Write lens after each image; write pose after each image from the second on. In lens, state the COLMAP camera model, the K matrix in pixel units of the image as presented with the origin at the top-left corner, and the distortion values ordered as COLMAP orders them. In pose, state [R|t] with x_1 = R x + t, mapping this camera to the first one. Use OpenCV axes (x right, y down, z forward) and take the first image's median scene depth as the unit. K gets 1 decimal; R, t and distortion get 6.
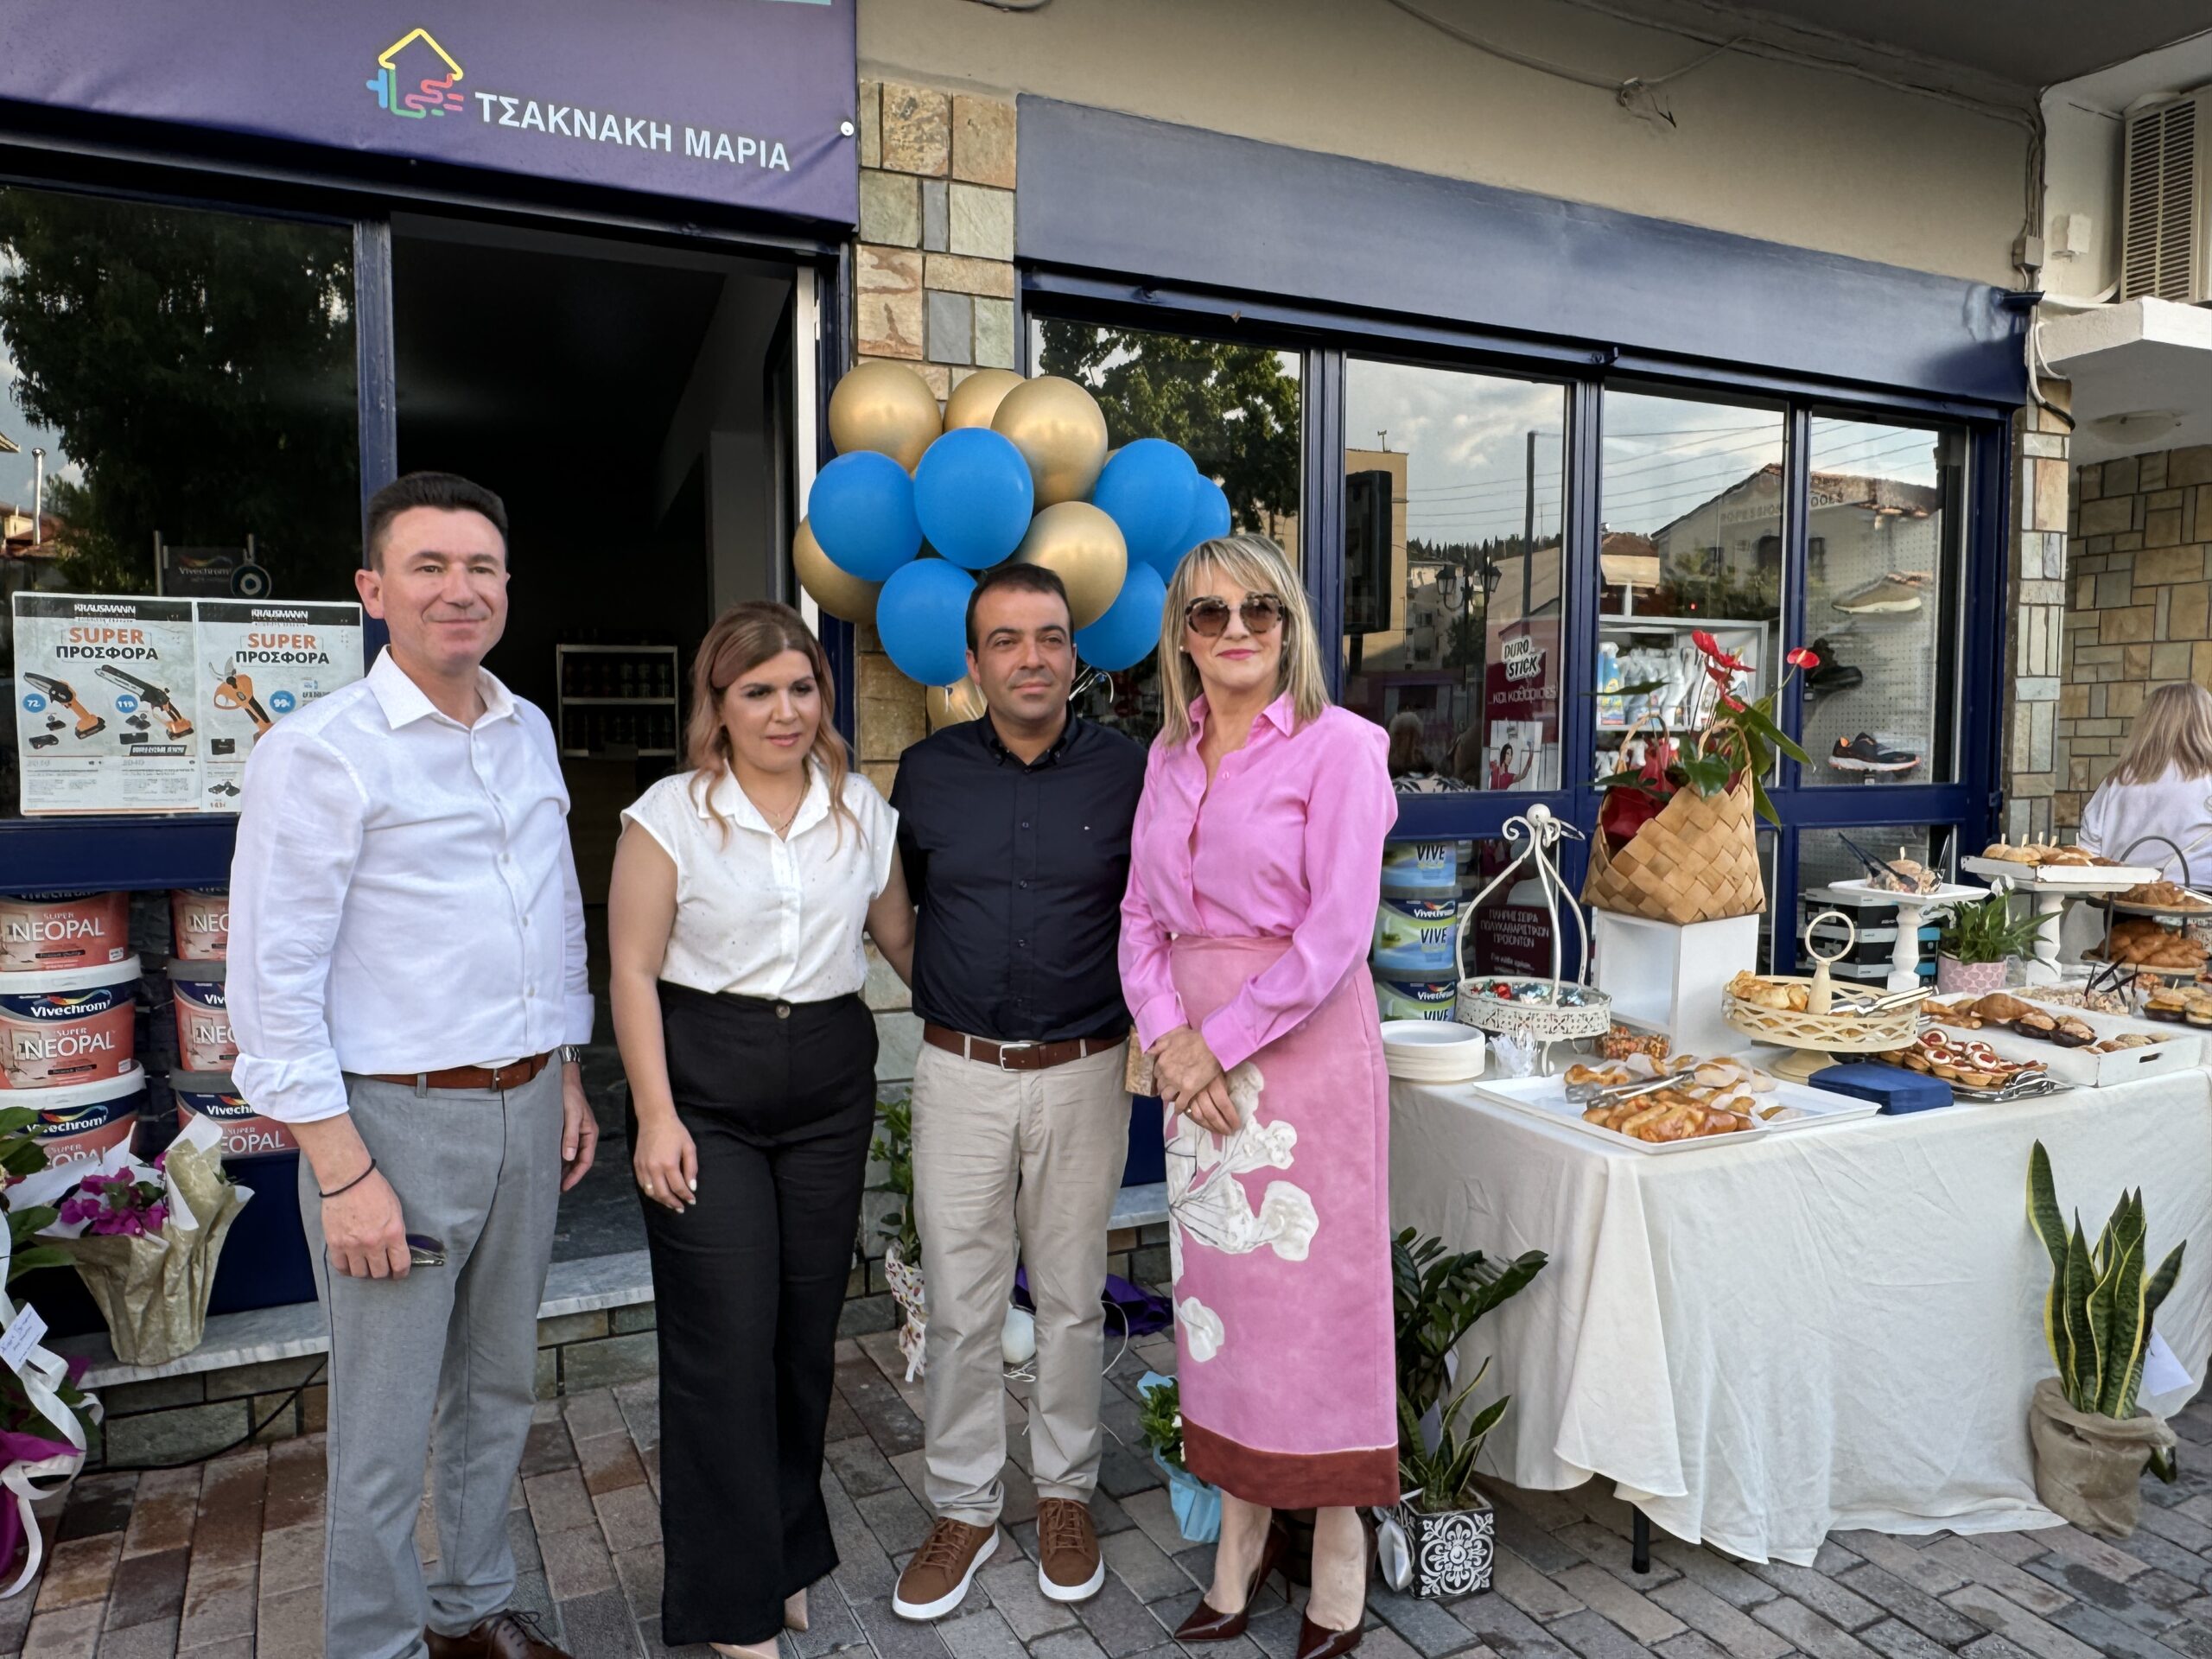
lens RADIAL K [[1497.4, 0, 1083.0], [0, 1497.4, 823.1], [0, 0, 1]] dist [-0.013285, 0.015132]
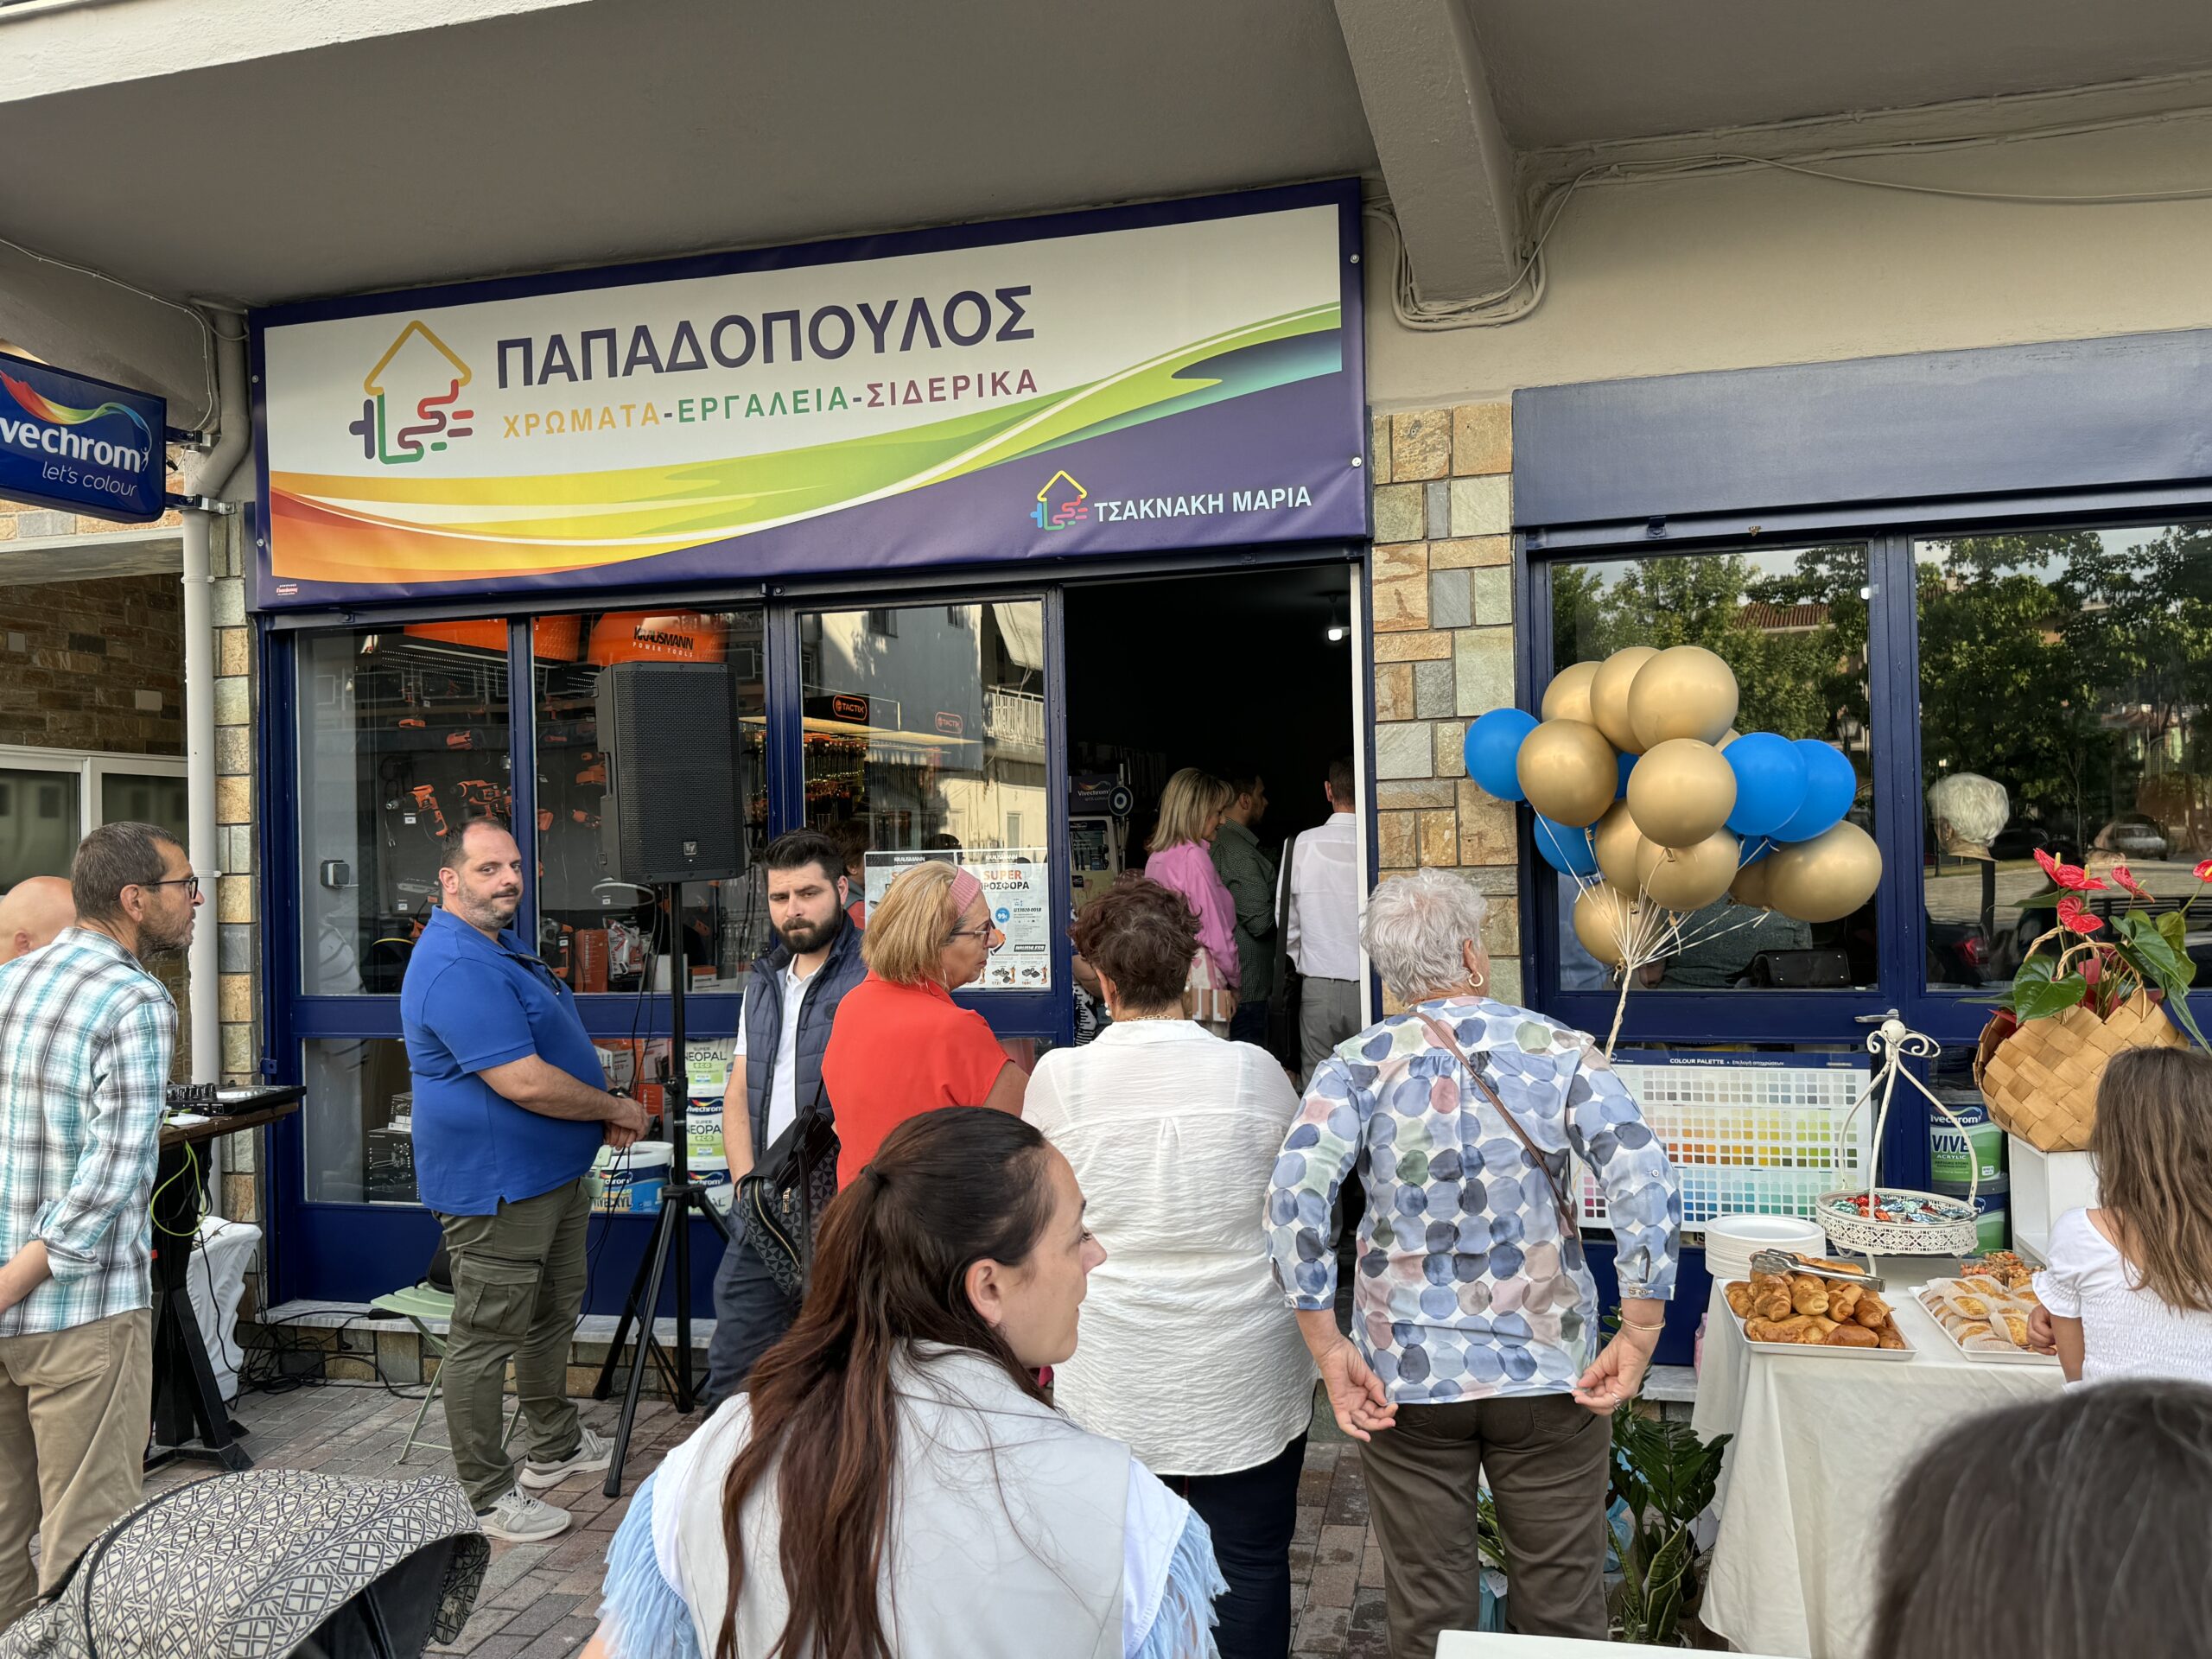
lens RADIAL K [[1680.8, 0, 1119.8], [0, 1680.8, 837.3], [0, 0, 1]] dist [0.090762, -0.101272]
pose [[0.772301, -0.028012, -0.634639, 0.573684], [-0.016993, 0.997759, -0.064718, -0.047025], [0.635030, 0.060766, 0.770094, -0.211861]]
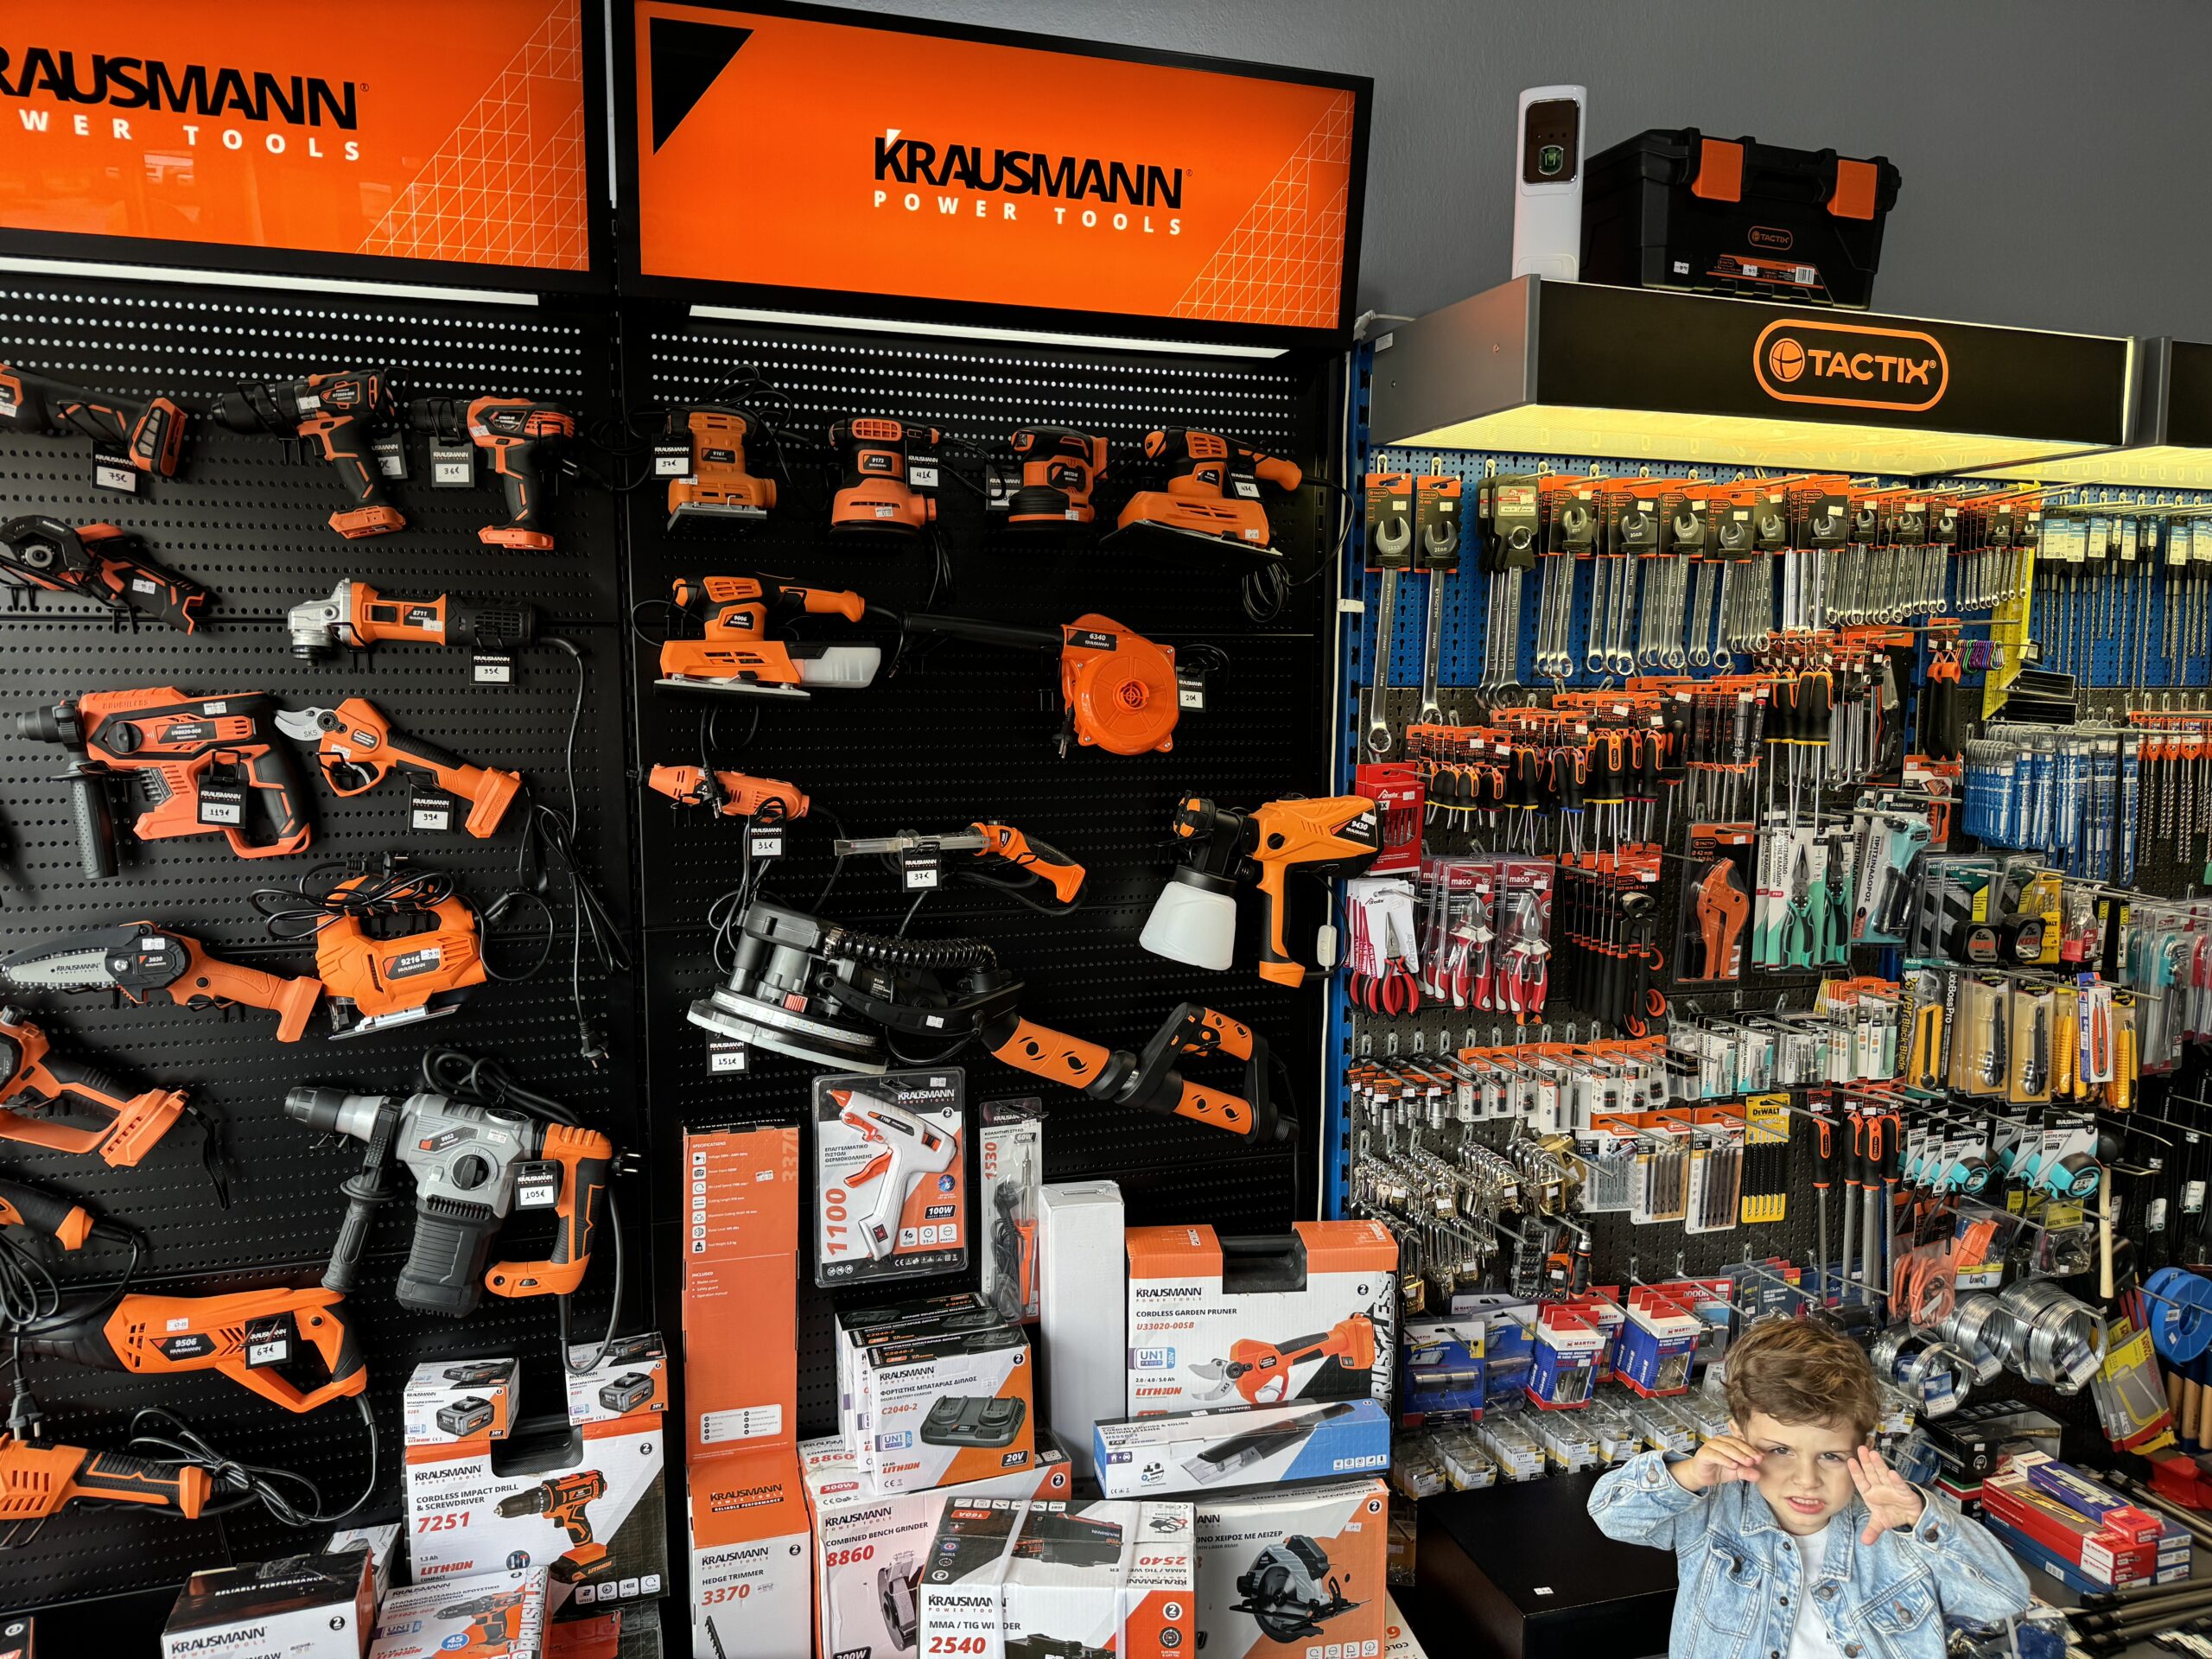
lens RADIAL K [[1546.6, 0, 1108.7], [0, 1546.6, 841.8], [0, 0, 1]] dist [0.034353, -0.036192]
pose [[-0.004363, 0.098407, -0.995137, -0.653834], [-0.056386, 0.993539, 0.098496, -0.239927], [0.998399, 0.056542, 0.001214, 1.130448]]
